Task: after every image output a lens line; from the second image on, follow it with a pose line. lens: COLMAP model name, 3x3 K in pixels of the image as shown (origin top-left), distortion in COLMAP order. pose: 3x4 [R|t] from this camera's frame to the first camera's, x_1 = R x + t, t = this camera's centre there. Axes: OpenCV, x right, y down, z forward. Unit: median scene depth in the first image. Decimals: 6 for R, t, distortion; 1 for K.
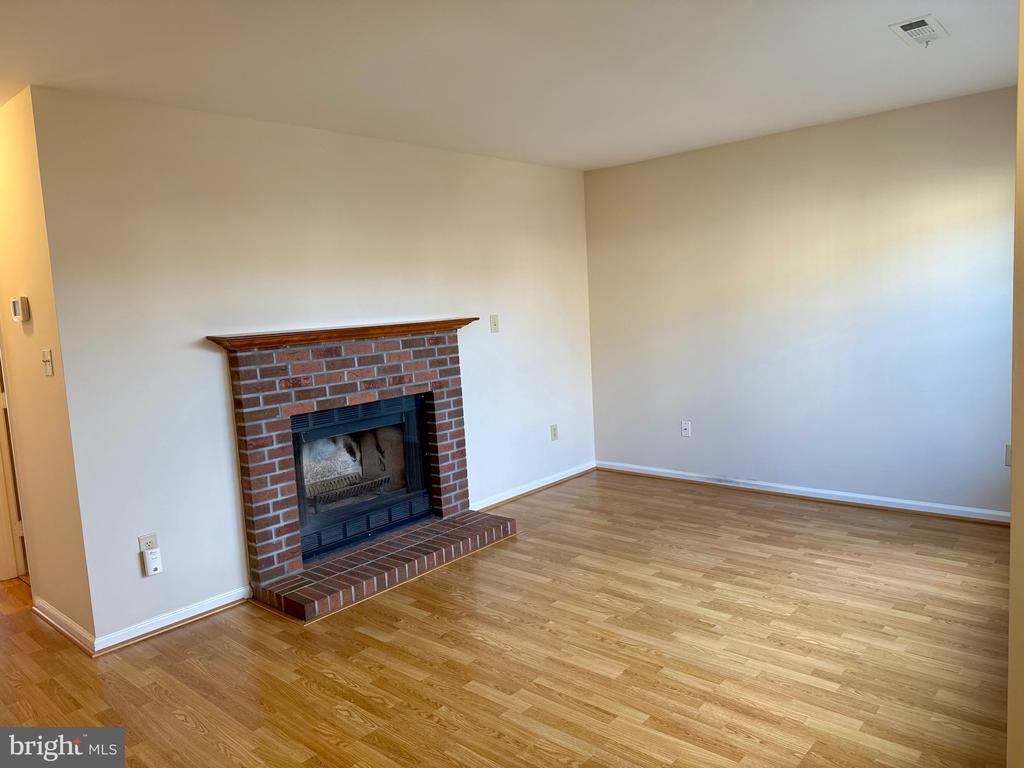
lens RADIAL K [[716.3, 0, 515.6], [0, 716.3, 381.5], [0, 0, 1]] dist [0.074437, -0.090608]
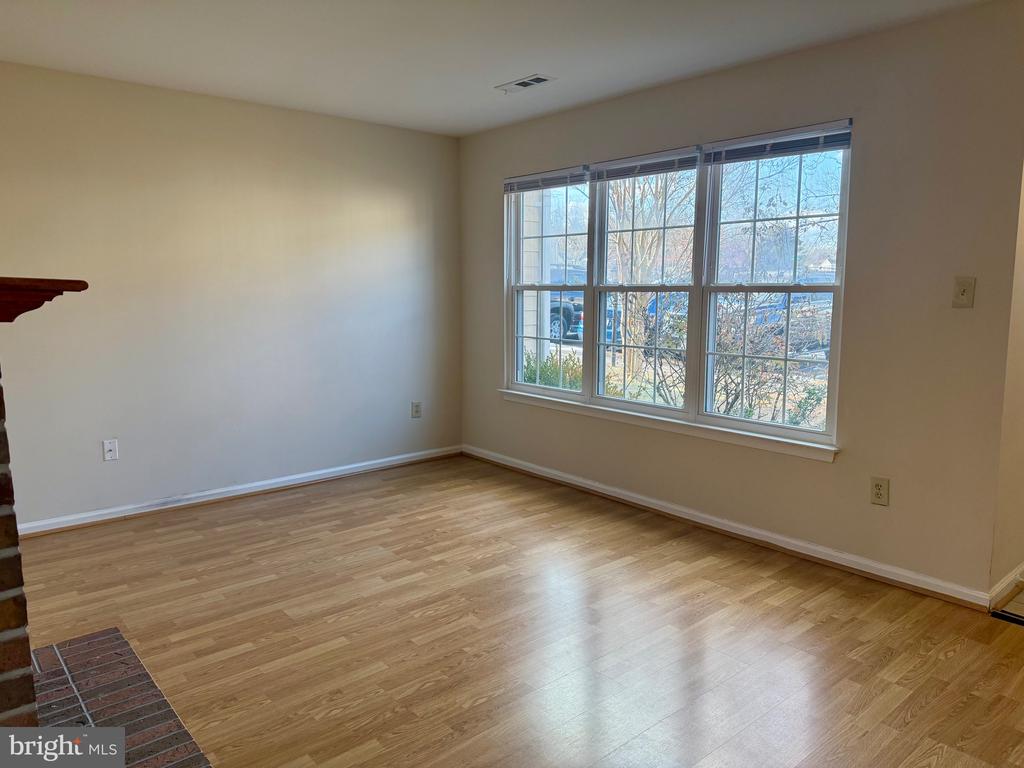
lens RADIAL K [[716.3, 0, 515.6], [0, 716.3, 381.5], [0, 0, 1]] dist [0.074437, -0.090608]
pose [[0.134837, -0.078105, 0.987785, -0.590414], [0.101721, 0.992713, 0.064609, -0.013203], [-0.985633, 0.091767, 0.141799, 0.644148]]
